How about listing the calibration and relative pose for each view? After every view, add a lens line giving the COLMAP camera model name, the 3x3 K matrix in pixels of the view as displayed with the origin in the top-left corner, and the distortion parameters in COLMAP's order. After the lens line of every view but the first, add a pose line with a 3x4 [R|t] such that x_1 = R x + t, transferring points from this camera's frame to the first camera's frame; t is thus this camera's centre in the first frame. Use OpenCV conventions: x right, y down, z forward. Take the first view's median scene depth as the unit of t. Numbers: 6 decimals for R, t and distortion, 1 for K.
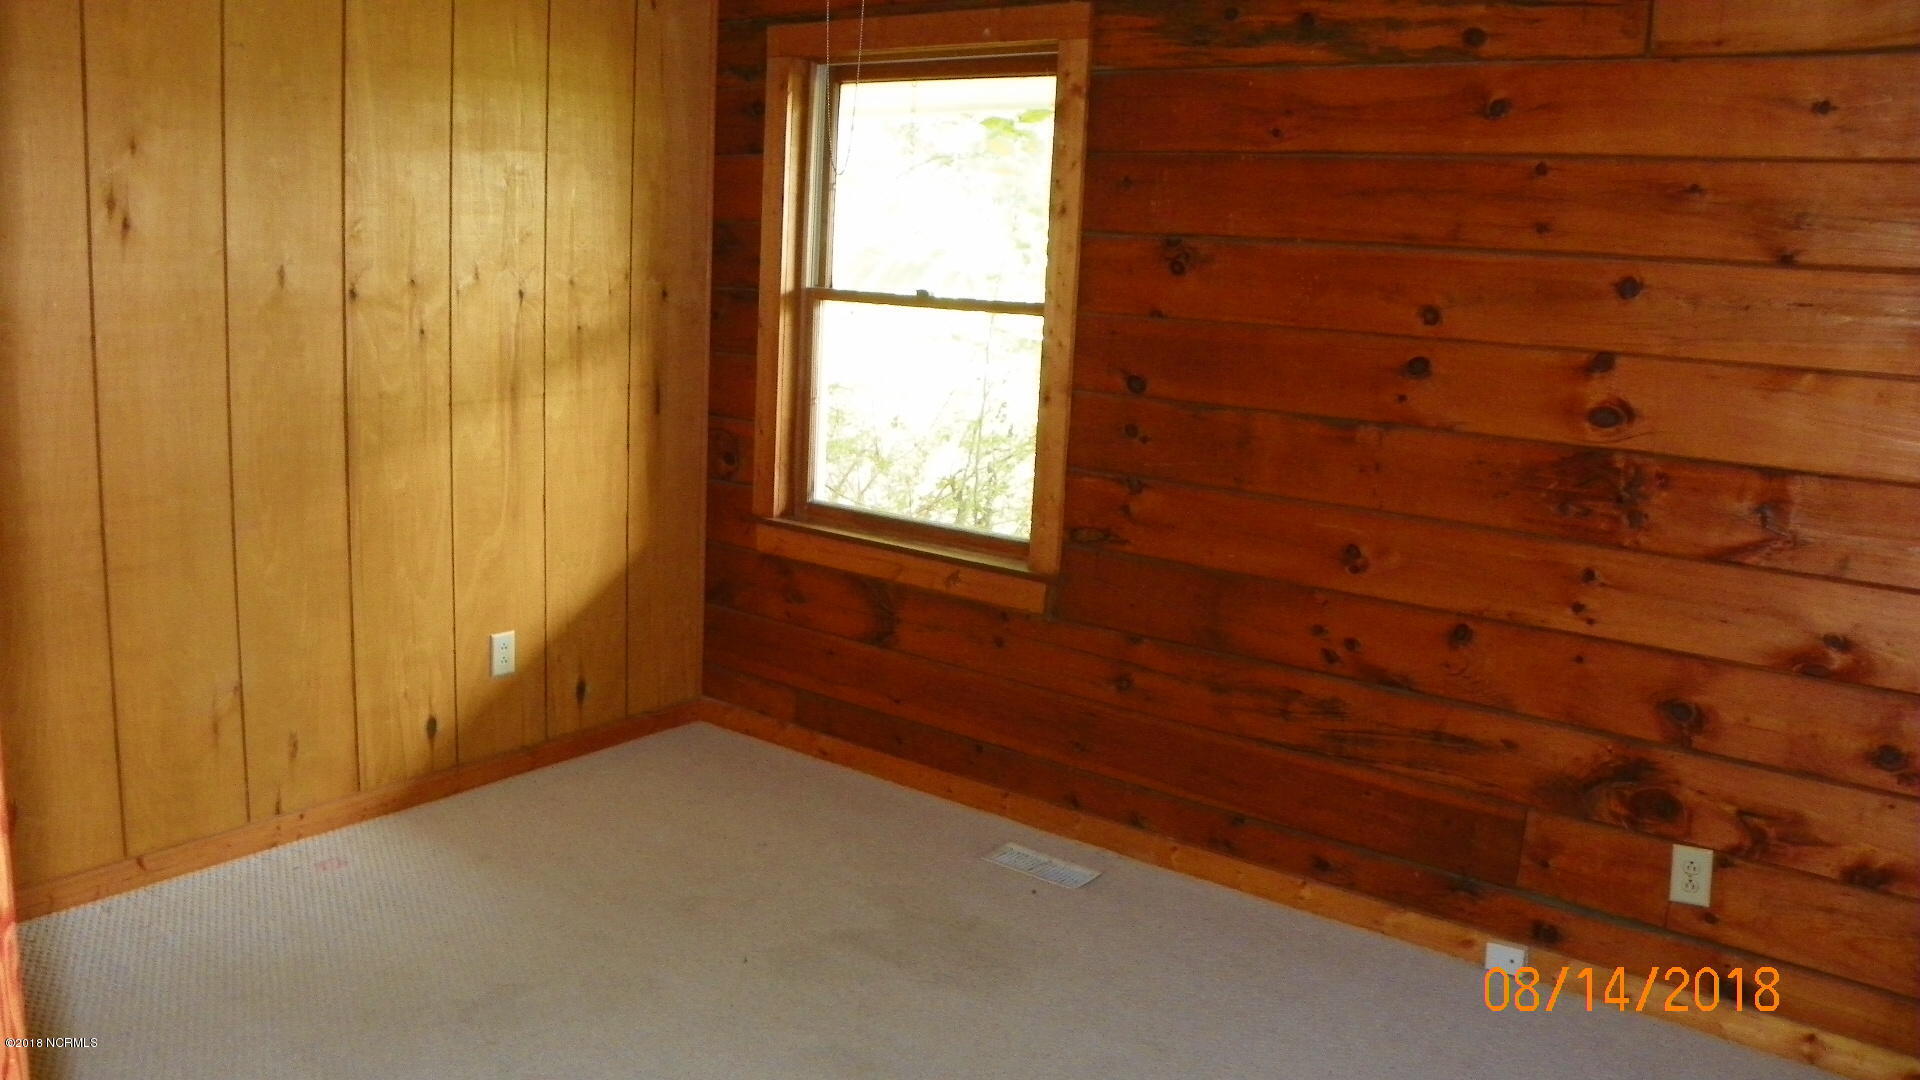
lens RADIAL K [[1480.0, 0, 960.0], [0, 1480.0, 540.0], [0, 0, 1]] dist [-0.168109, 0.140008]
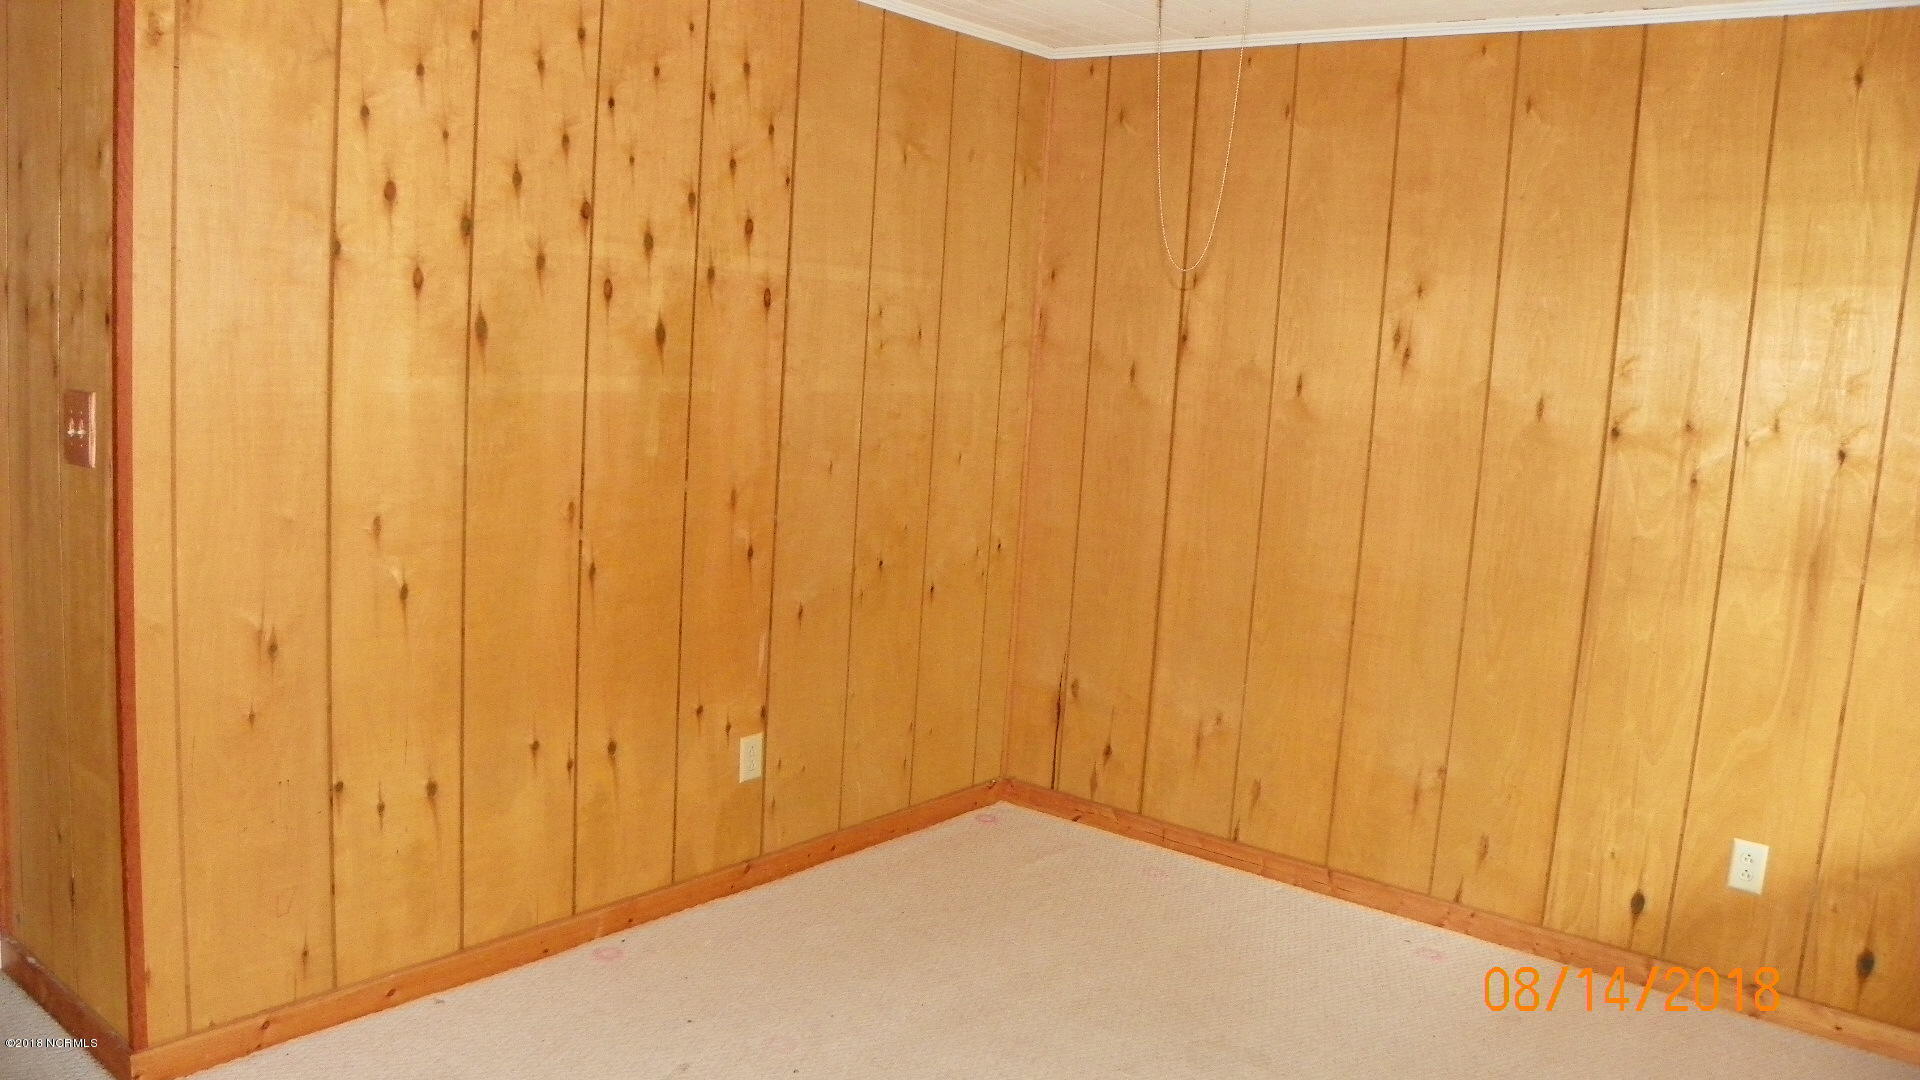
lens RADIAL K [[1480.0, 0, 960.0], [0, 1480.0, 540.0], [0, 0, 1]] dist [-0.168109, 0.140008]
pose [[-0.037235, 0.096728, -0.994614, 0.563301], [-0.248302, 0.963195, 0.102968, -0.084923], [0.967967, 0.250799, -0.011847, 0.563151]]
